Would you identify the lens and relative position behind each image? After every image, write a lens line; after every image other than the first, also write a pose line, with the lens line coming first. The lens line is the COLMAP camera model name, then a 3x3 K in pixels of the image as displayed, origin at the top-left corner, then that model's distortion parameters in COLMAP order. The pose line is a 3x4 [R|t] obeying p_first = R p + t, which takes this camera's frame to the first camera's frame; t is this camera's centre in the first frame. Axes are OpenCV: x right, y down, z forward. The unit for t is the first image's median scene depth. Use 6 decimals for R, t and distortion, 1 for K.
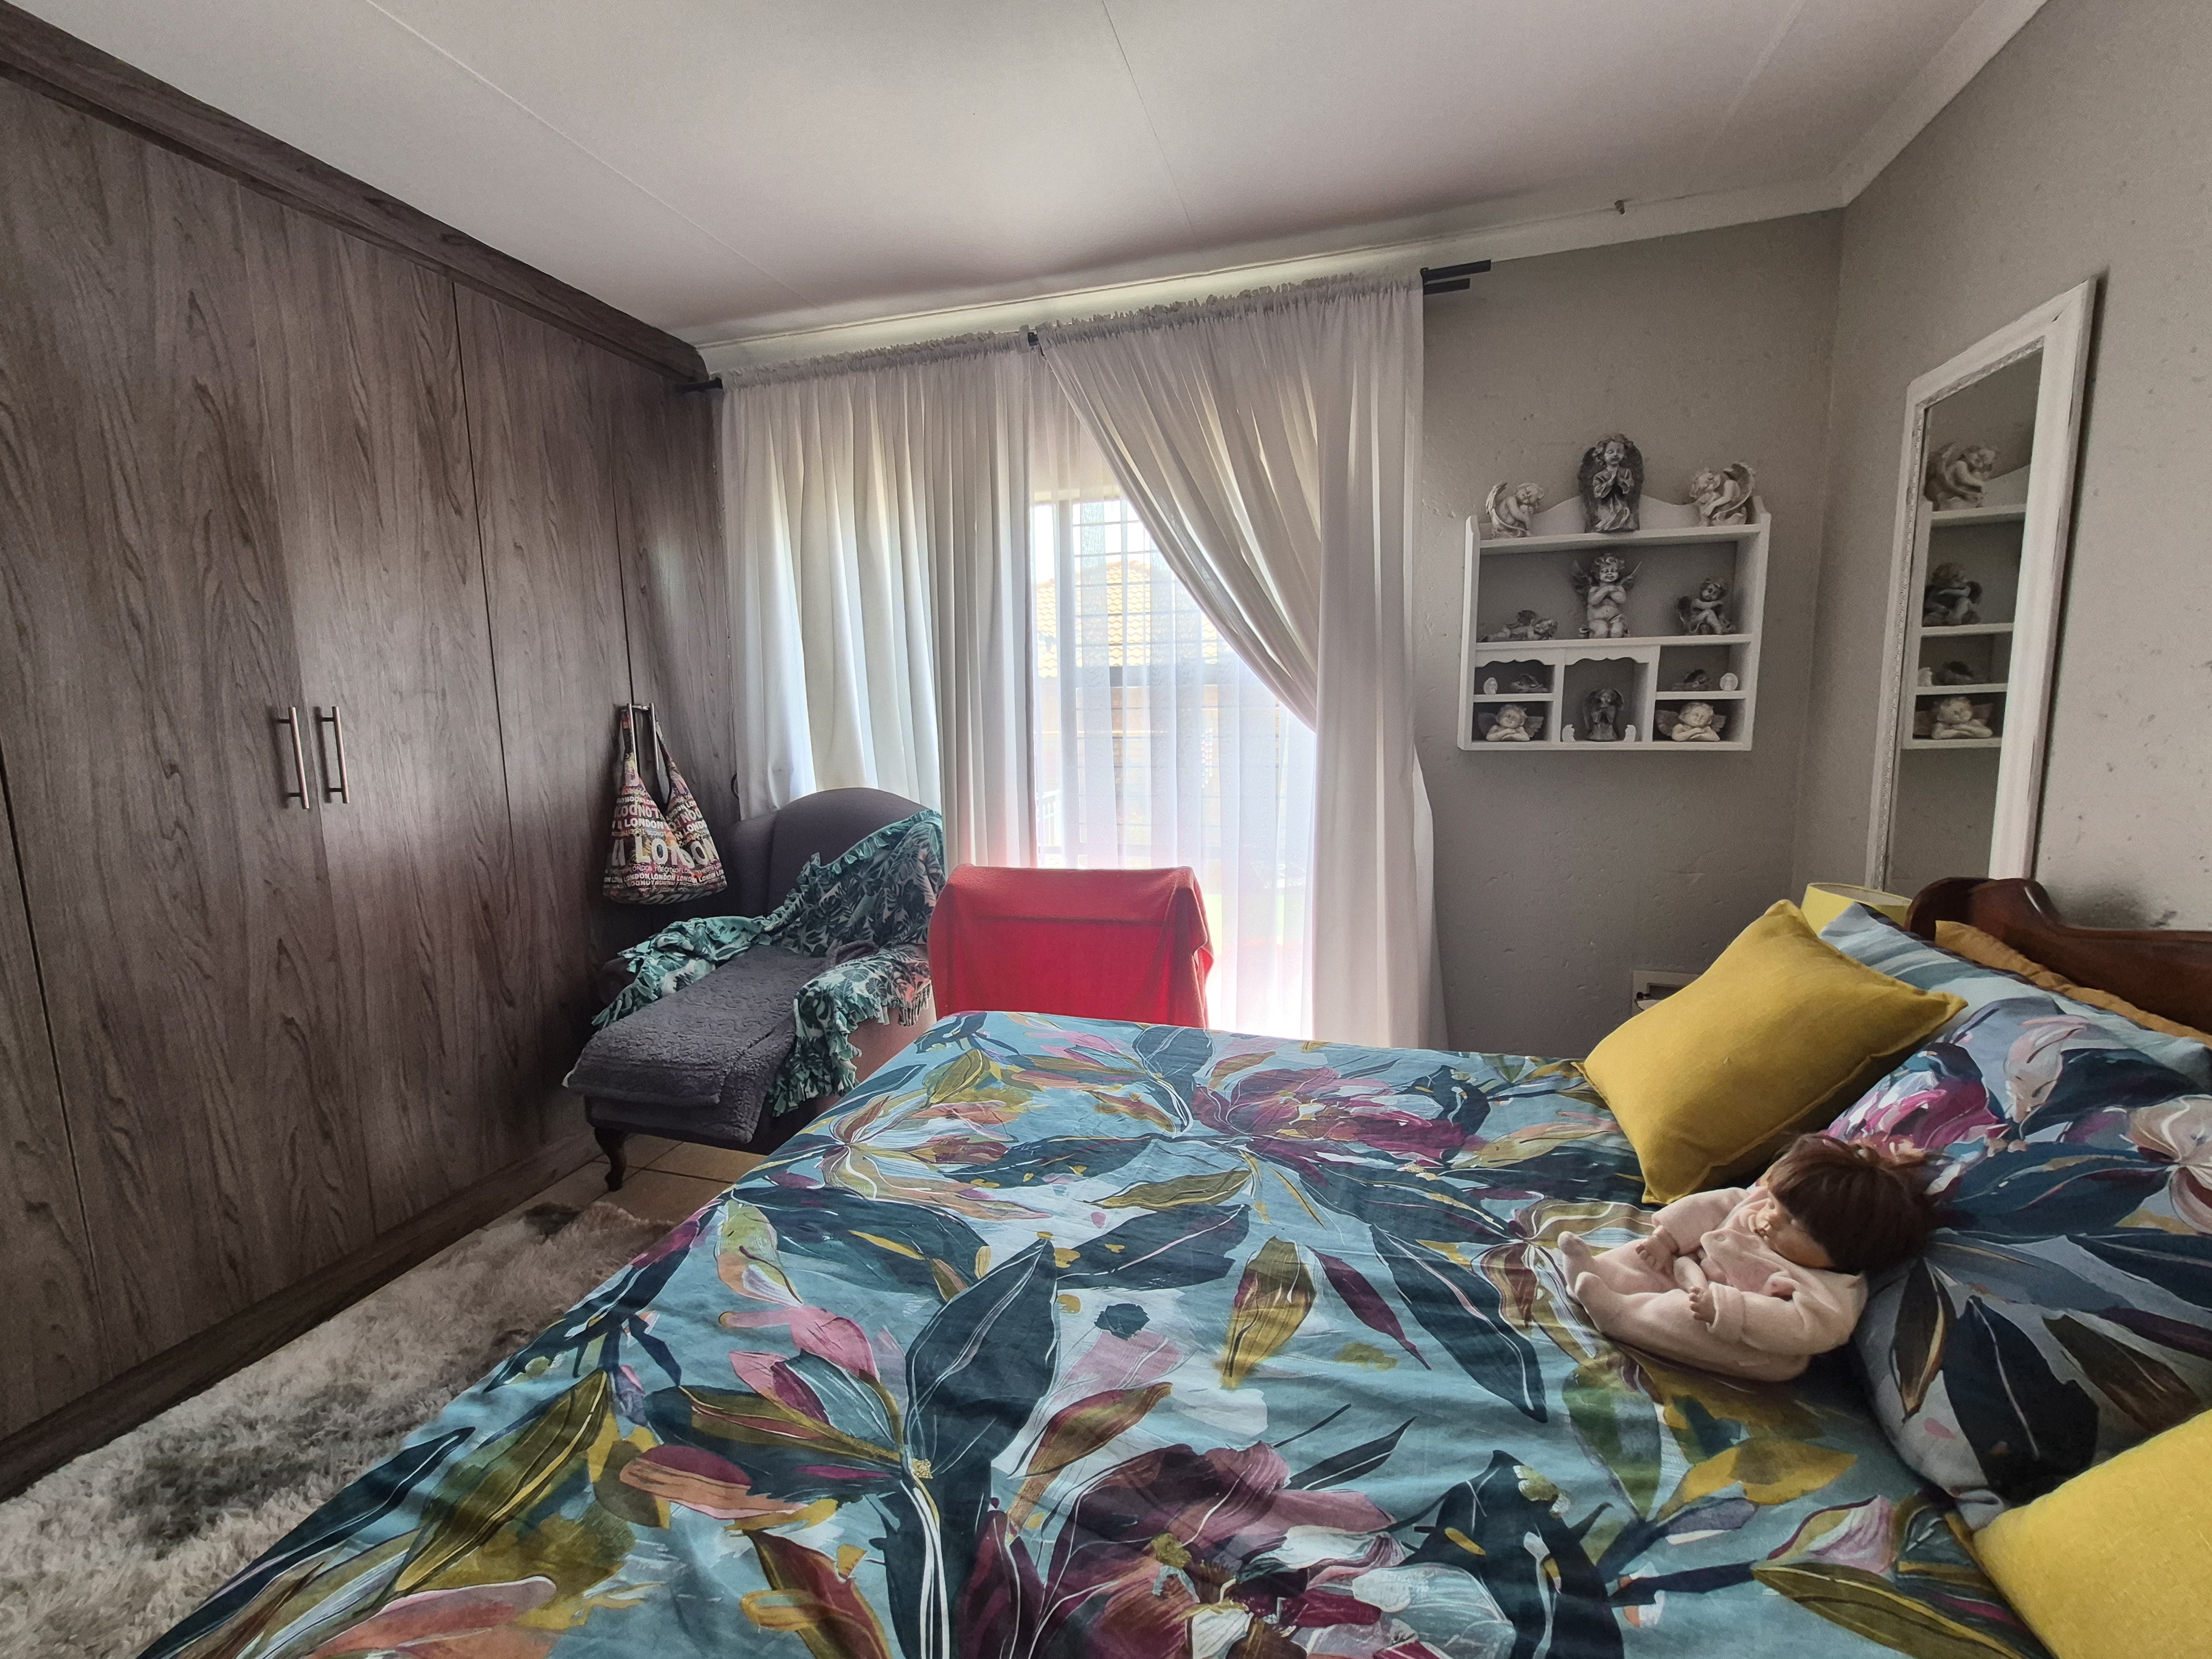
lens RADIAL K [[861.1, 0, 1115.7], [0, 861.1, 808.2], [0, 0, 1]] dist [0.005507, -0.002508]
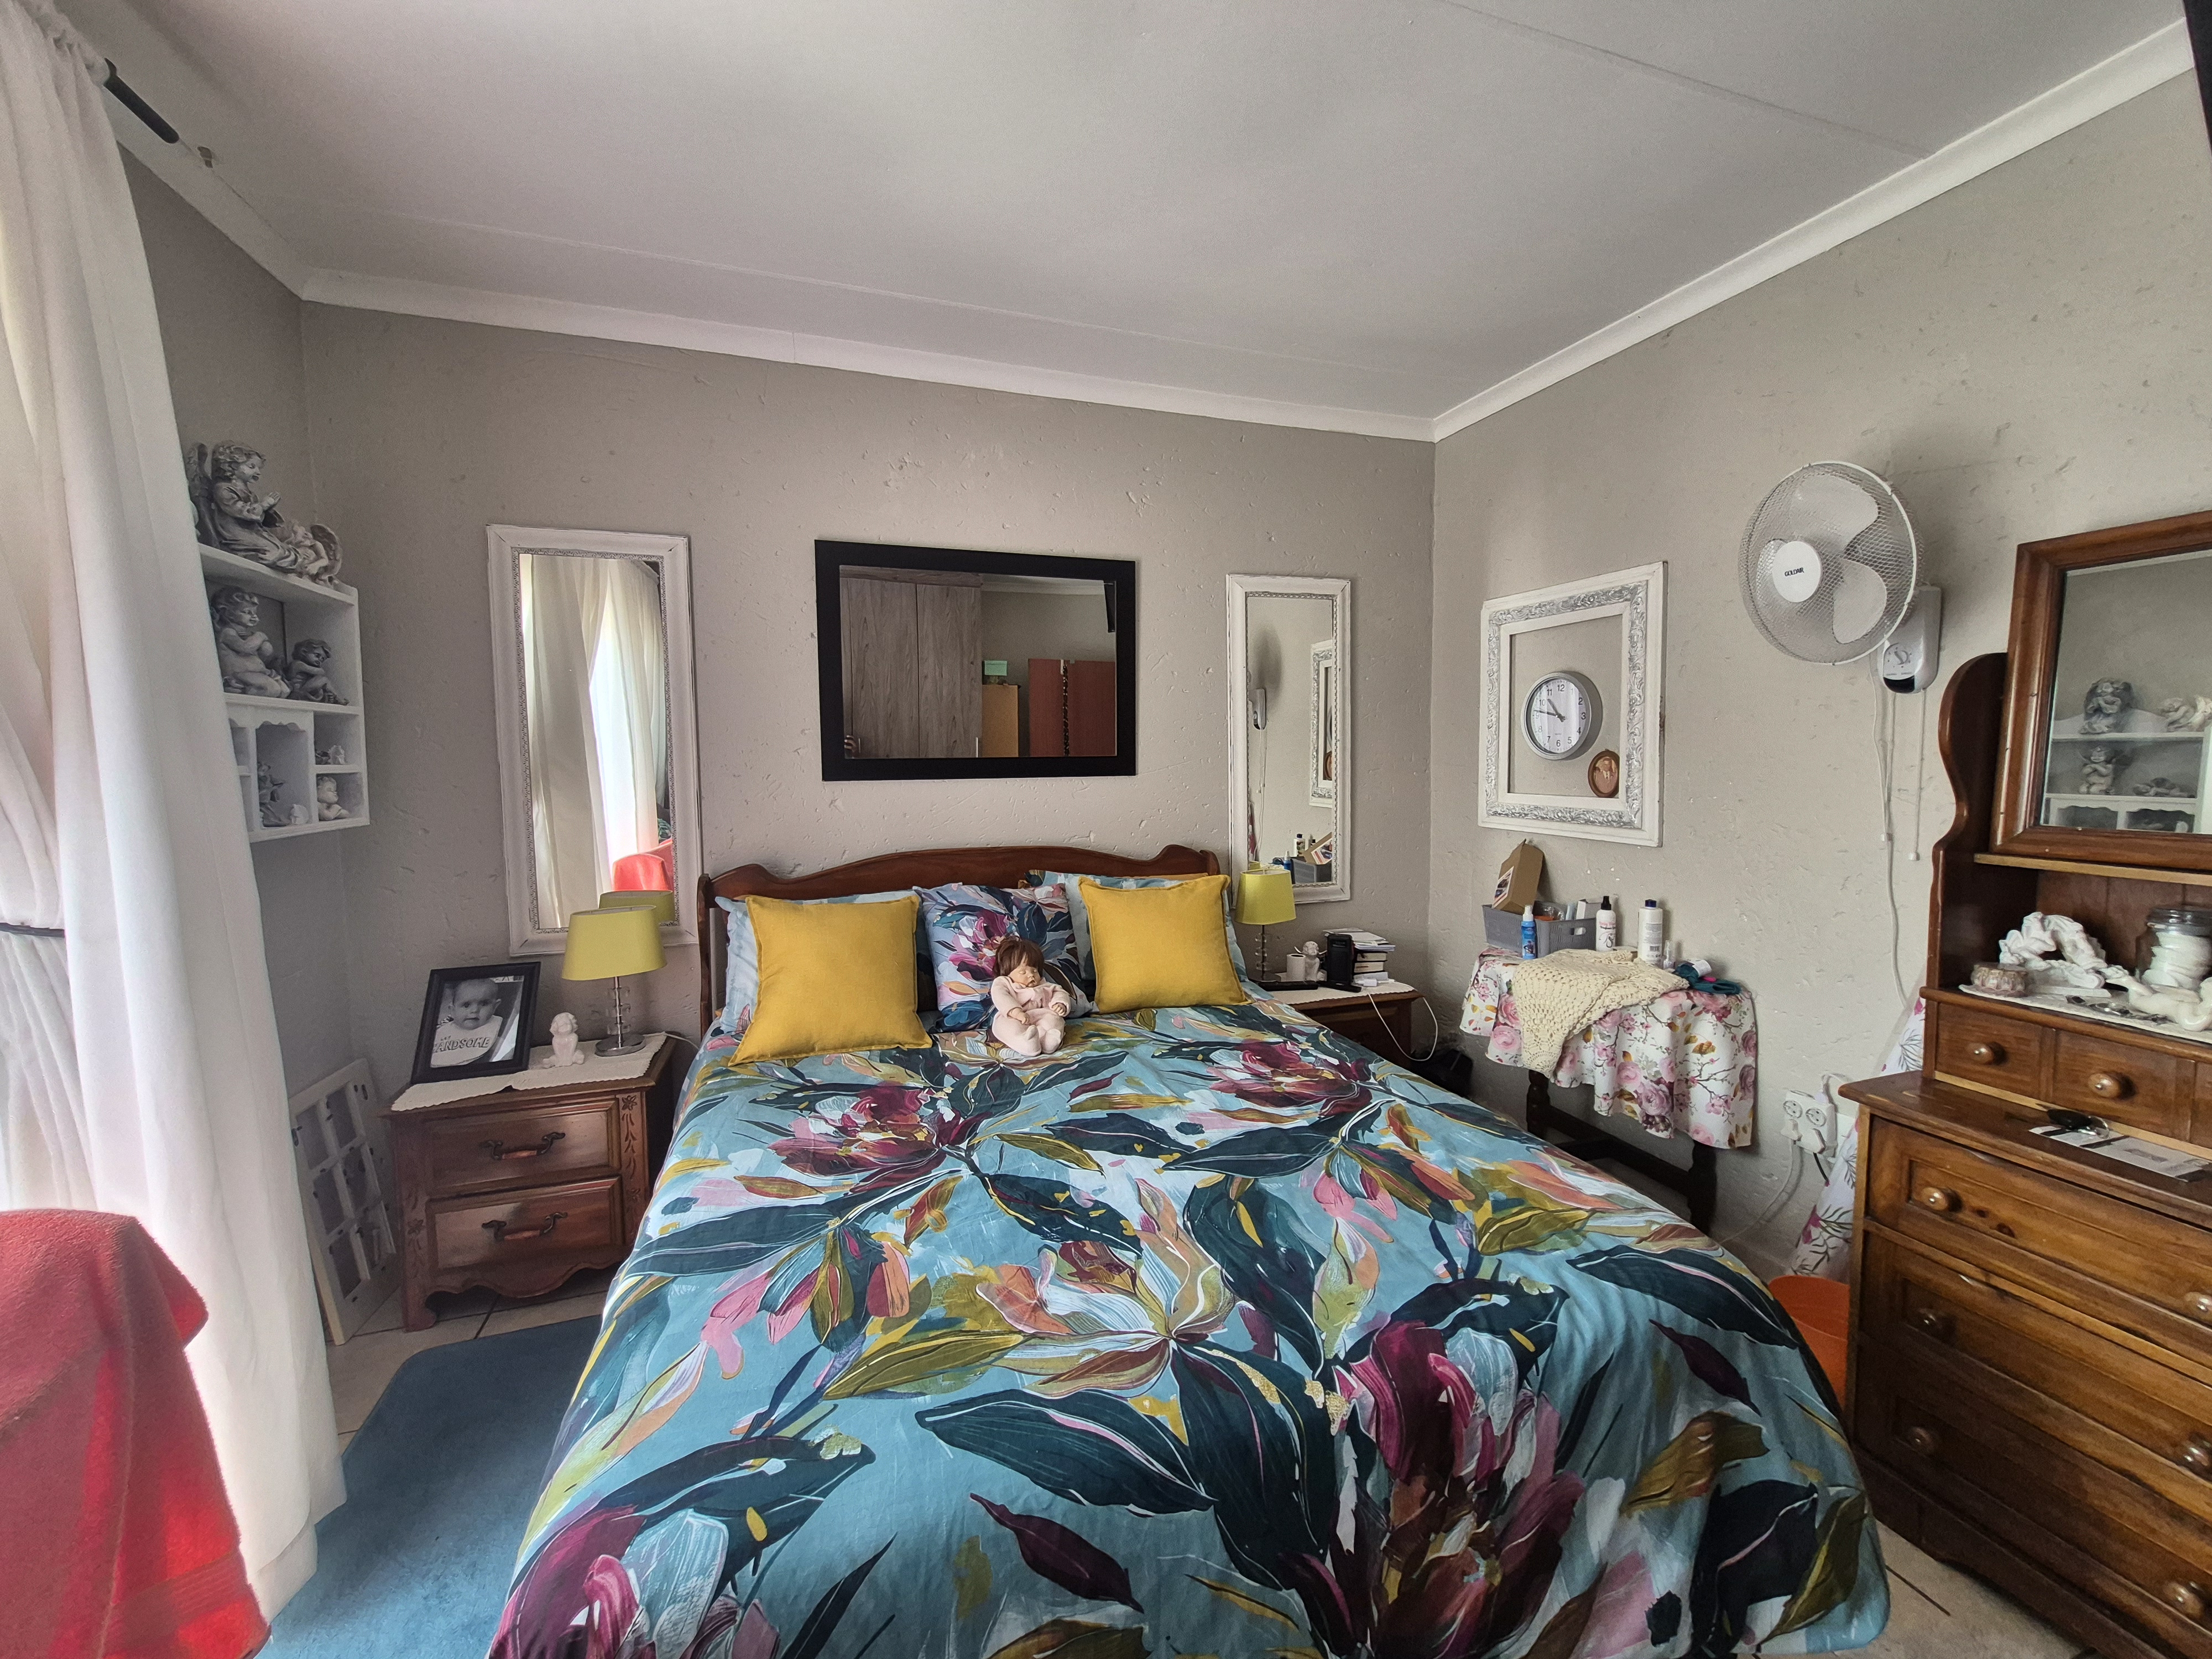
lens RADIAL K [[861.1, 0, 1111.1], [0, 861.1, 812.1], [0, 0, 1]] dist [0.005507, -0.002508]
pose [[-0.566217, -0.036686, 0.823439, -0.959667], [0.120257, 0.984643, 0.126560, -0.180050], [-0.815436, 0.170684, -0.553110, 1.490063]]
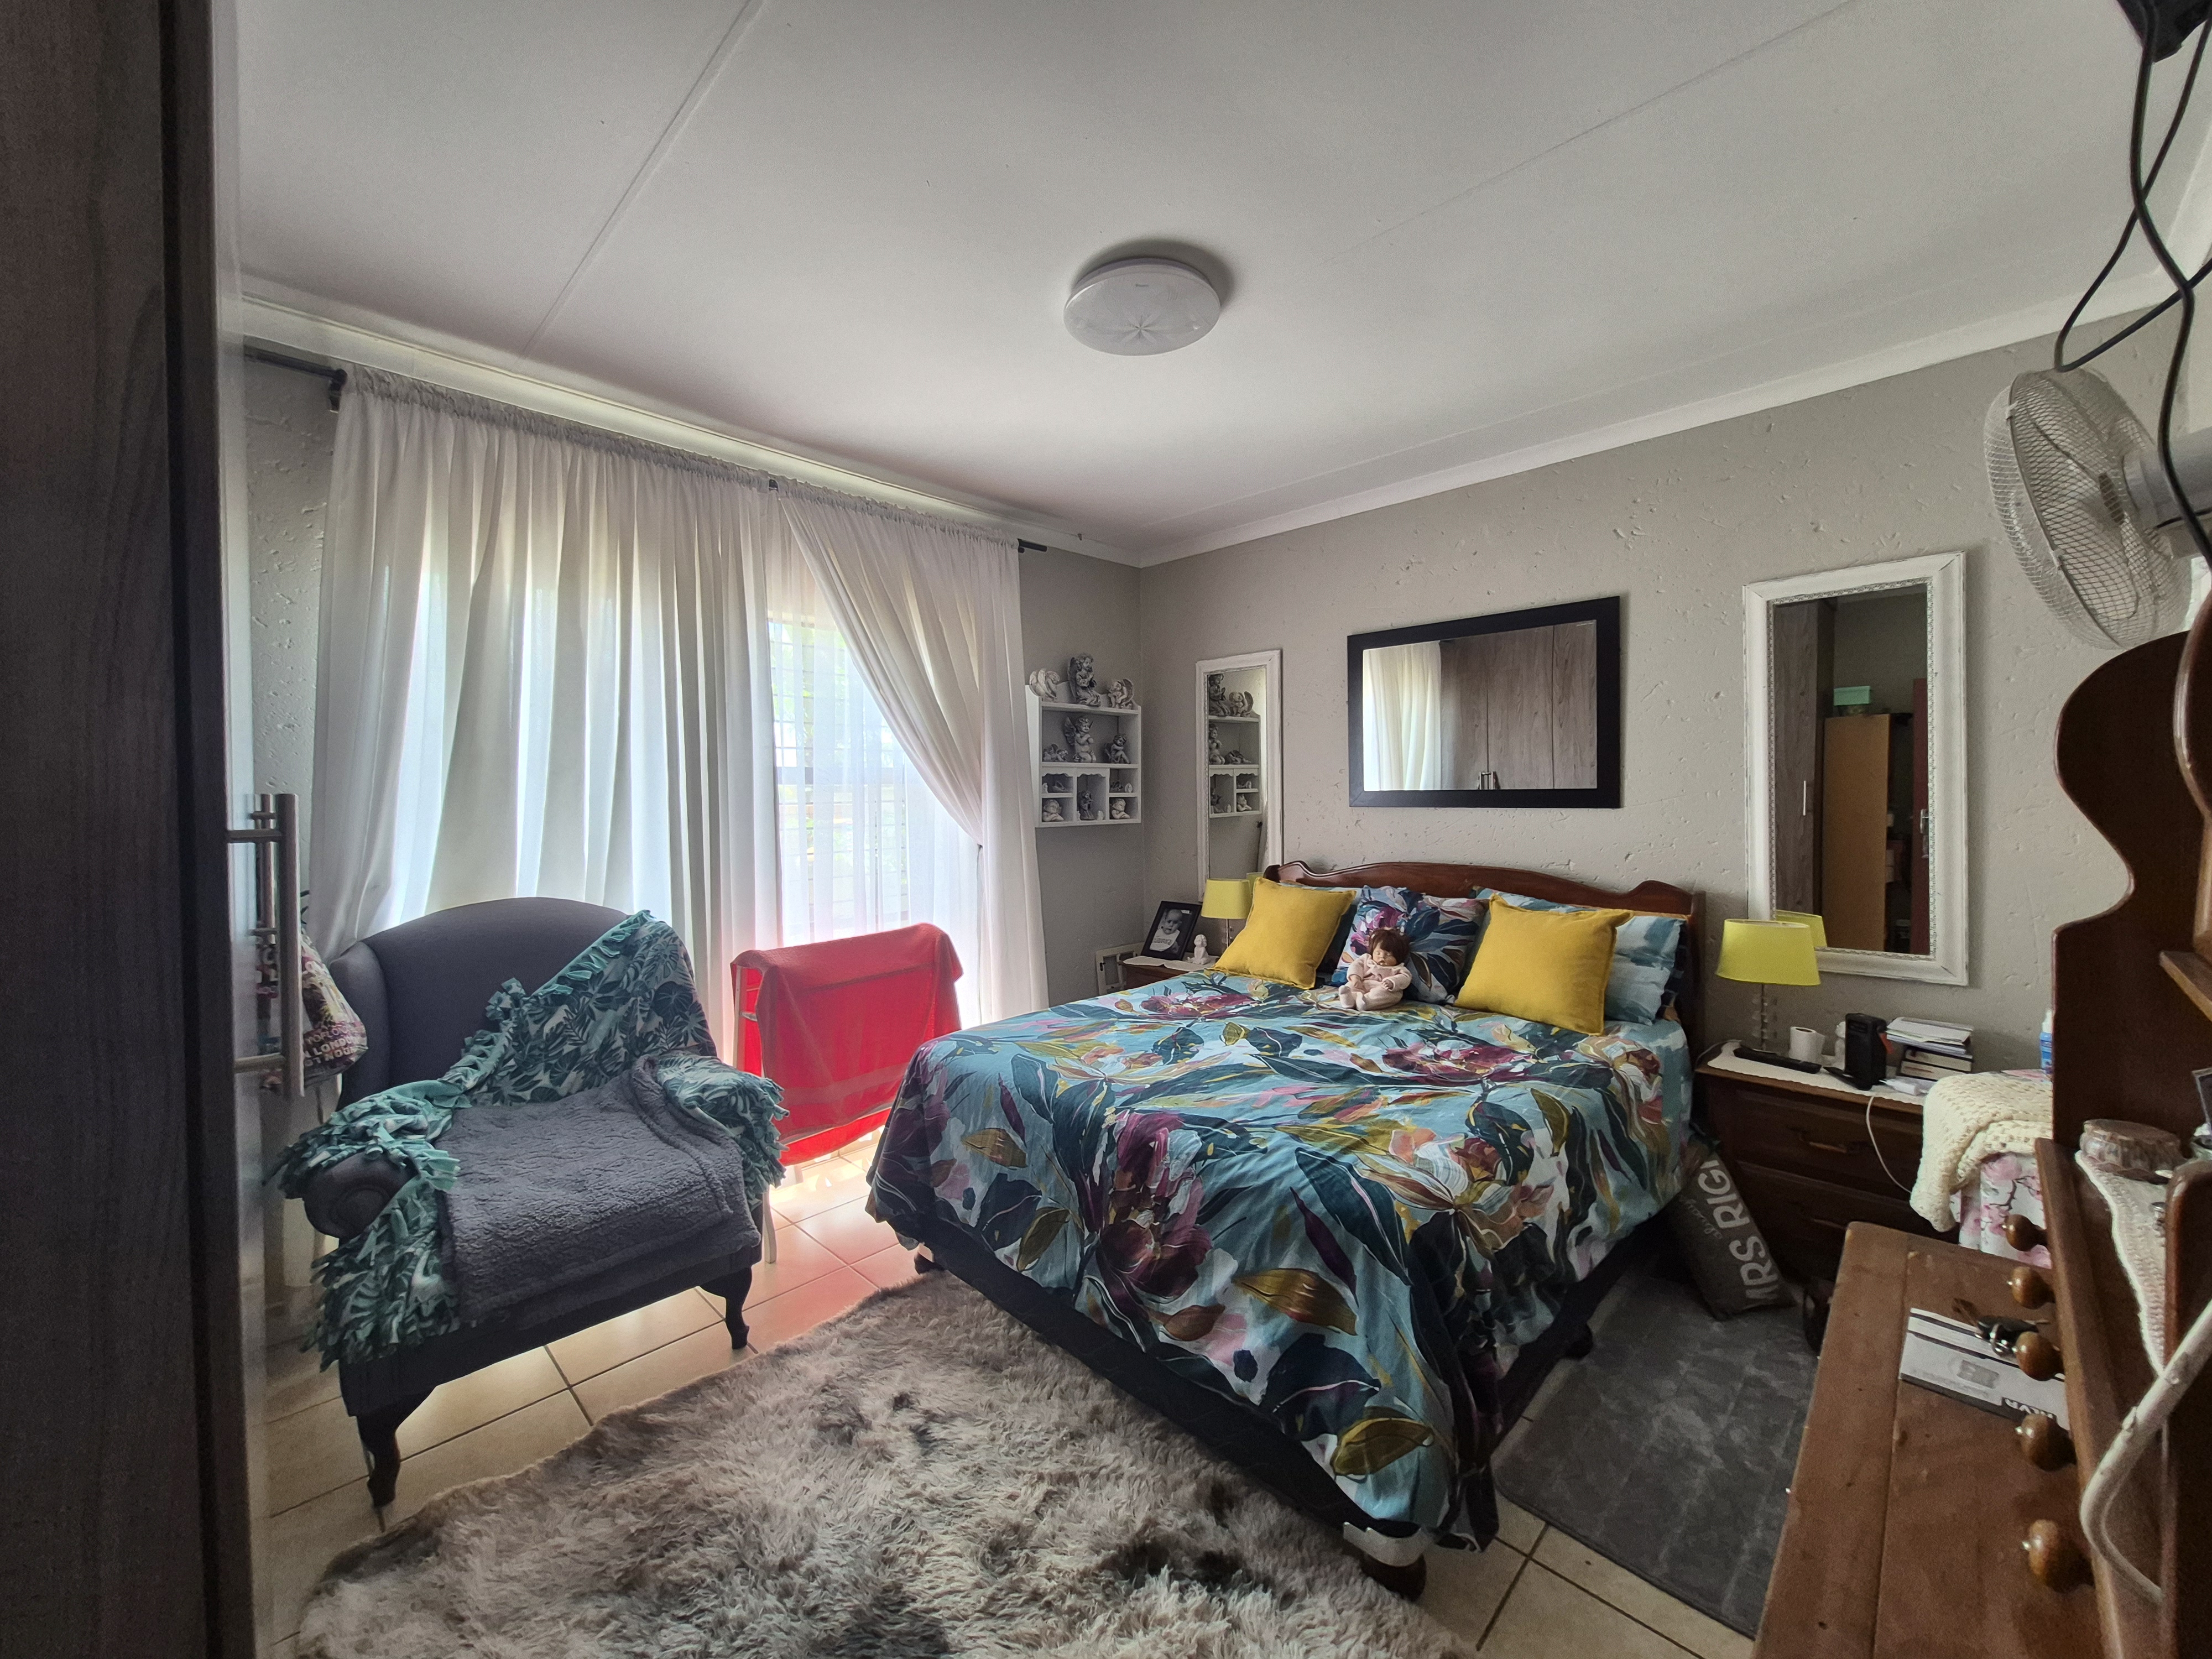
lens RADIAL K [[861.1, 0, 1109.8], [0, 861.1, 808.7], [0, 0, 1]] dist [0.005507, -0.002508]
pose [[0.477925, -0.006656, 0.878375, -1.780815], [0.111962, 0.992277, -0.053400, -0.002272], [-0.871236, 0.123866, 0.474979, 0.219944]]
